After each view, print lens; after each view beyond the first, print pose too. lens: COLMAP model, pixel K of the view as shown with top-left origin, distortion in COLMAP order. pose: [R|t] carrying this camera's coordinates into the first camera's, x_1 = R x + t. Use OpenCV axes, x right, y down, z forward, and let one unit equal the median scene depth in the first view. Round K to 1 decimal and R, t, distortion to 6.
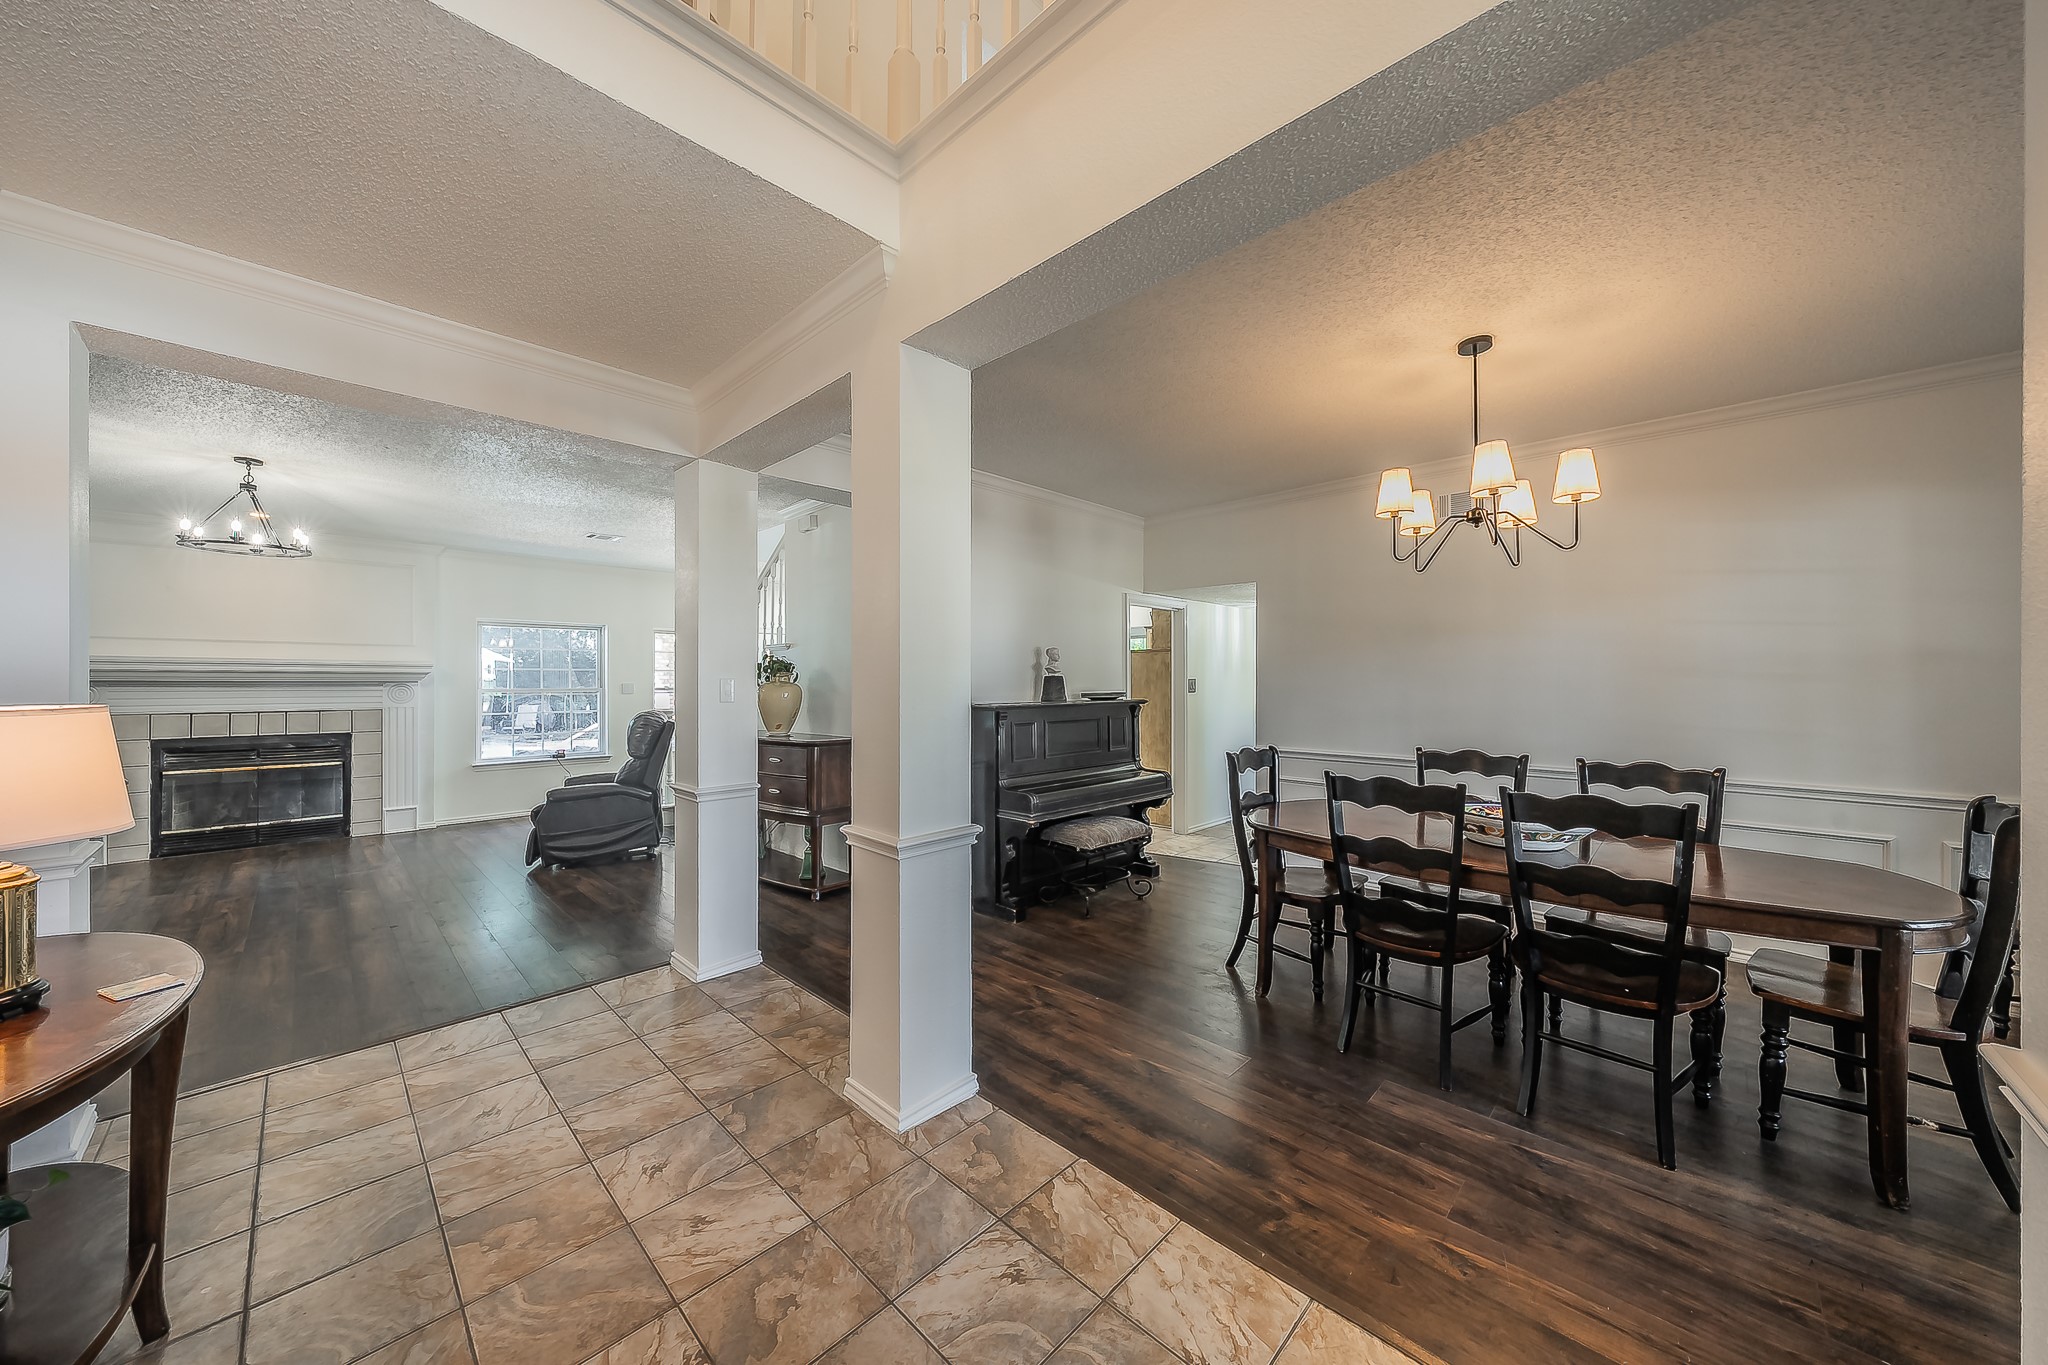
lens RADIAL K [[703.5, 0, 1029.2], [0, 703.5, 679.3], [0, 0, 1]] dist [-0.004755, 0.001054]
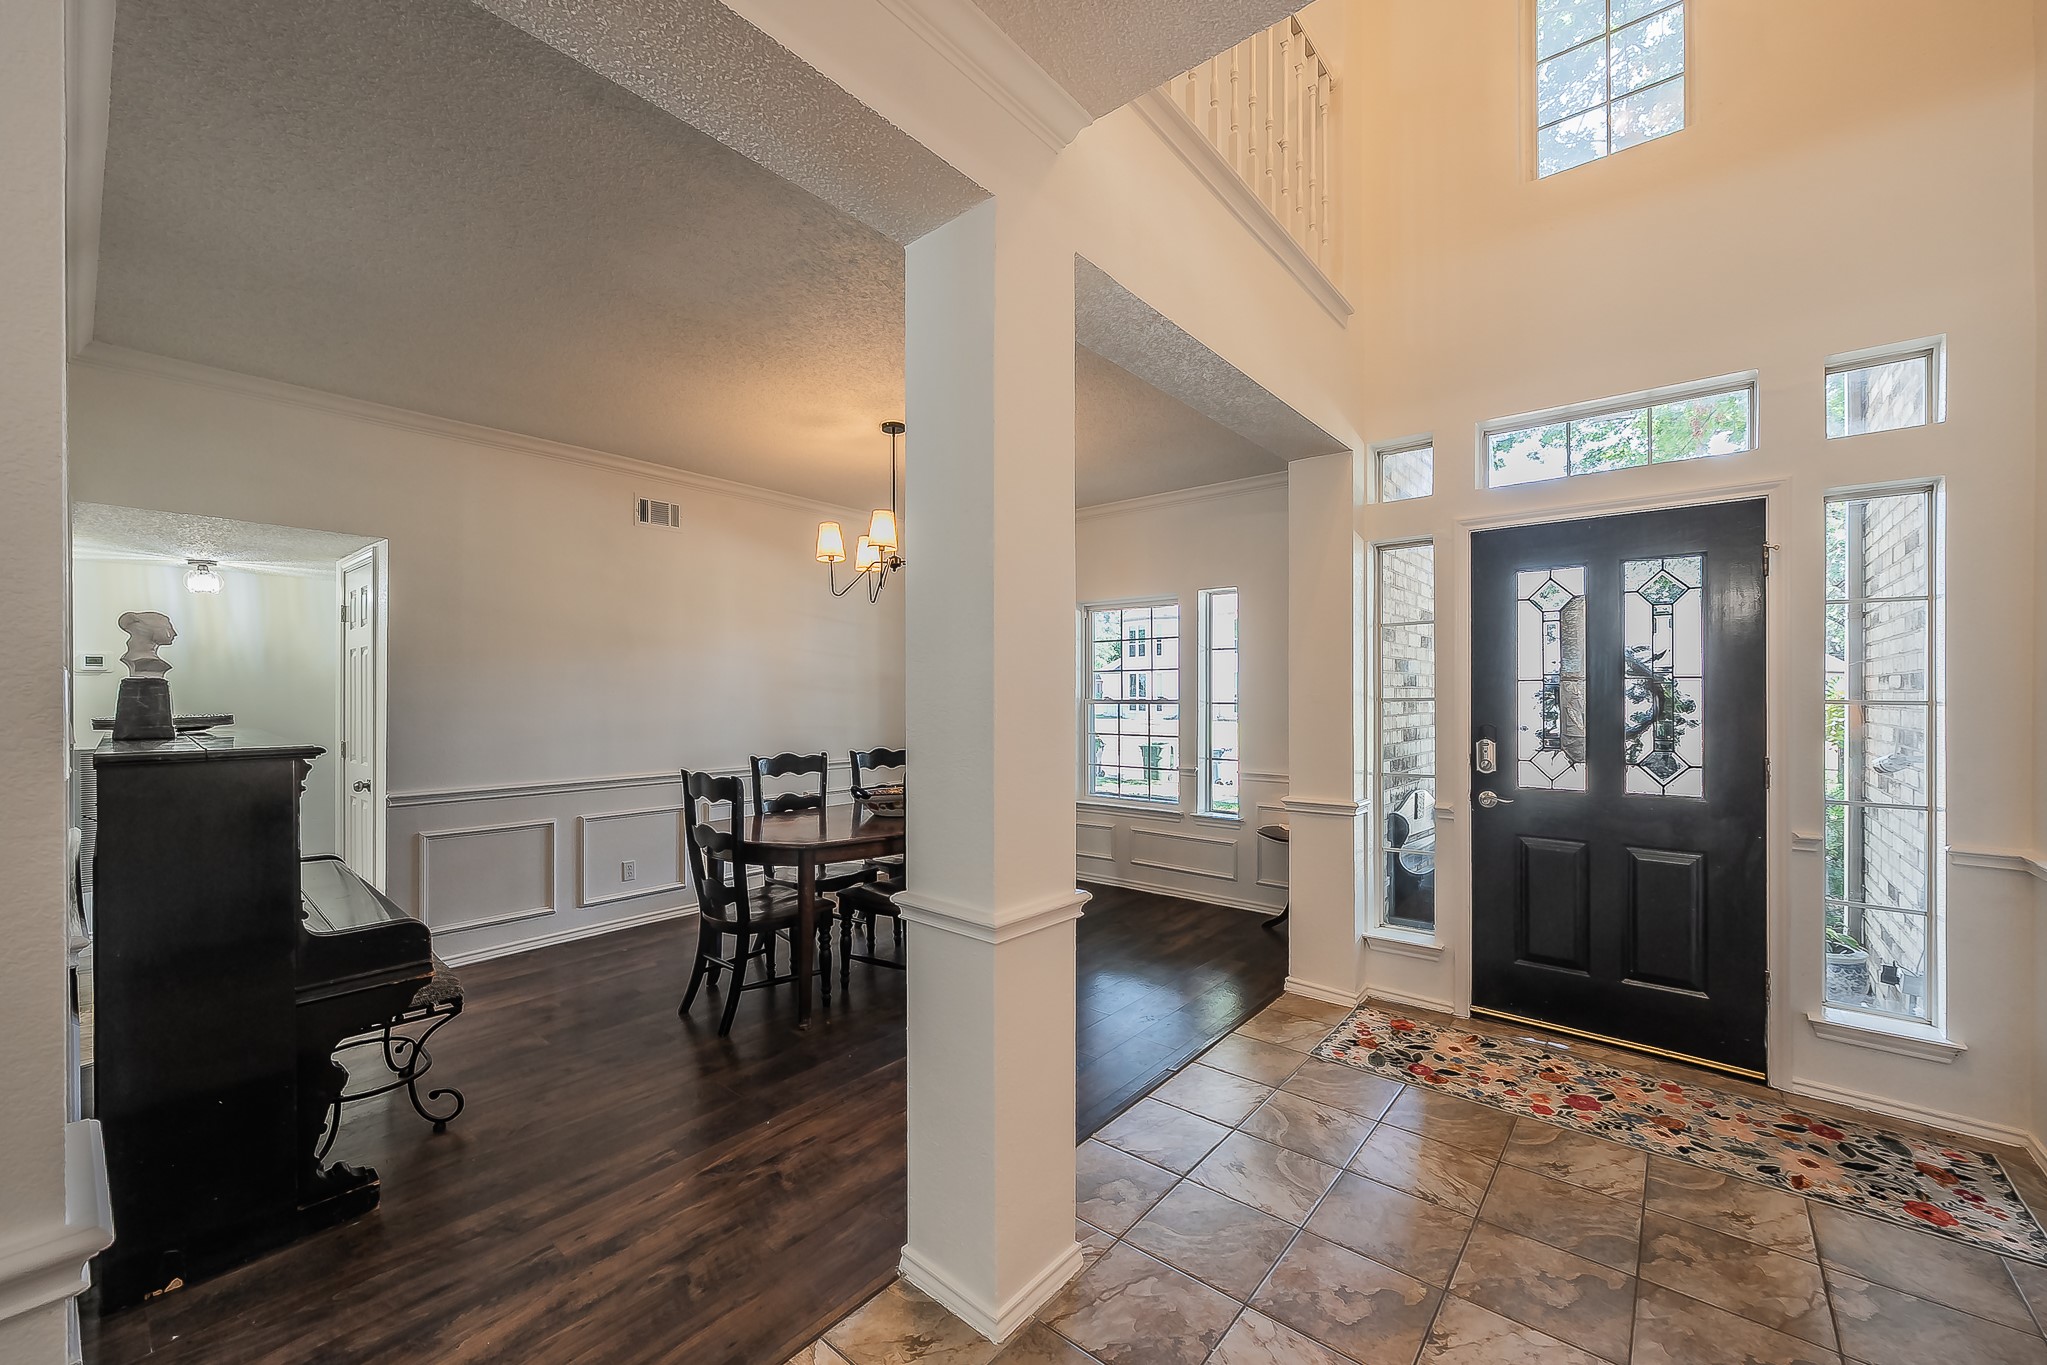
lens RADIAL K [[801.7, 0, 1025.6], [0, 801.7, 687.3], [0, 0, 1]] dist [0.003348, 0.000214]
pose [[-0.072969, 0.009891, 0.997285, -1.214144], [0.002165, 0.999950, -0.009759, 0.016430], [-0.997332, 0.001447, -0.072987, 1.267138]]
